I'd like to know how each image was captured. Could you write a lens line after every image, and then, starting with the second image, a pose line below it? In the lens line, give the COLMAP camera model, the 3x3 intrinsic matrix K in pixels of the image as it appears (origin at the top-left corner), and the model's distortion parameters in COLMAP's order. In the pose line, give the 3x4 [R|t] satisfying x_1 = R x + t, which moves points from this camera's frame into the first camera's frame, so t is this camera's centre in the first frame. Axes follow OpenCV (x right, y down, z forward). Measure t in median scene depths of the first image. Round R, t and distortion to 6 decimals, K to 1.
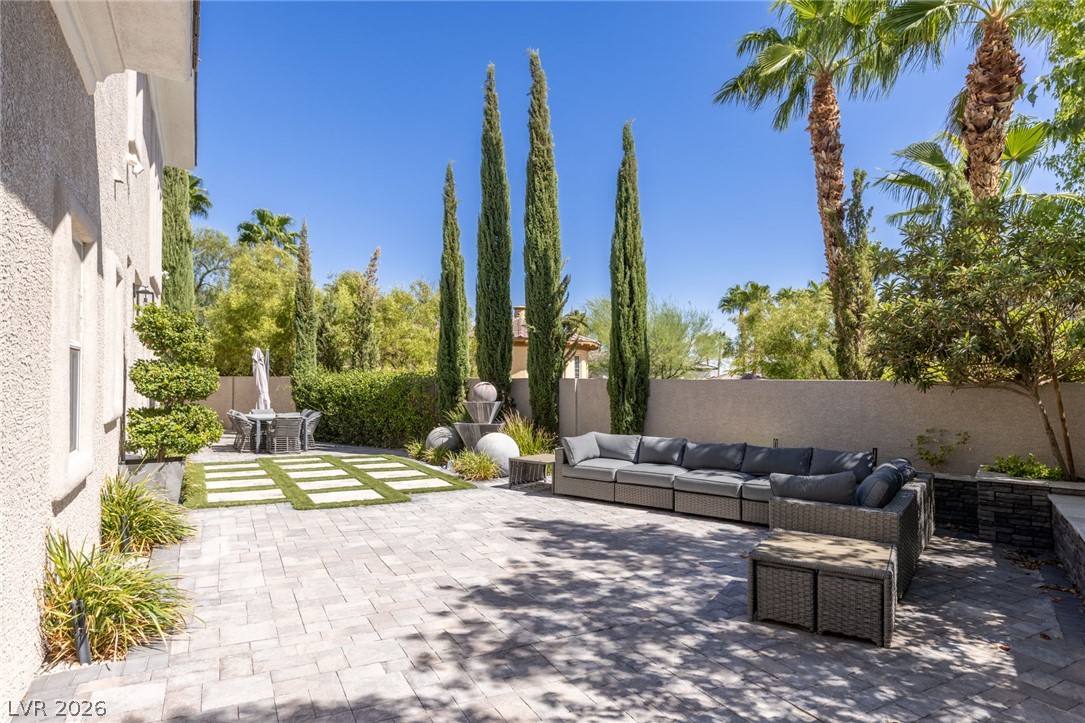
lens RADIAL K [[631.7, 0, 541.7], [0, 631.7, 366.2], [0, 0, 1]] dist [-0.000111, -0.000008]
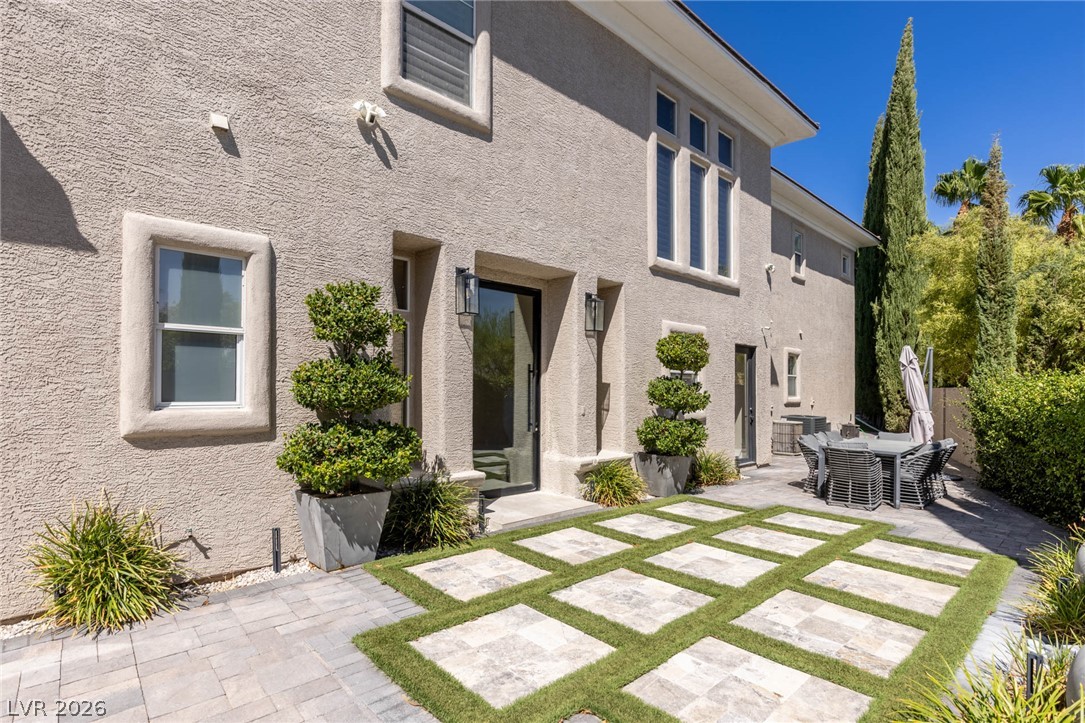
lens RADIAL K [[529.7, 0, 545.0], [0, 529.7, 384.8], [0, 0, 1]] dist [0.000448, -0.000037]
pose [[0.251582, -0.003846, -0.967828, 0.023613], [0.009545, 0.999953, -0.001493, 0.011052], [0.967789, -0.008862, 0.251607, 0.435948]]
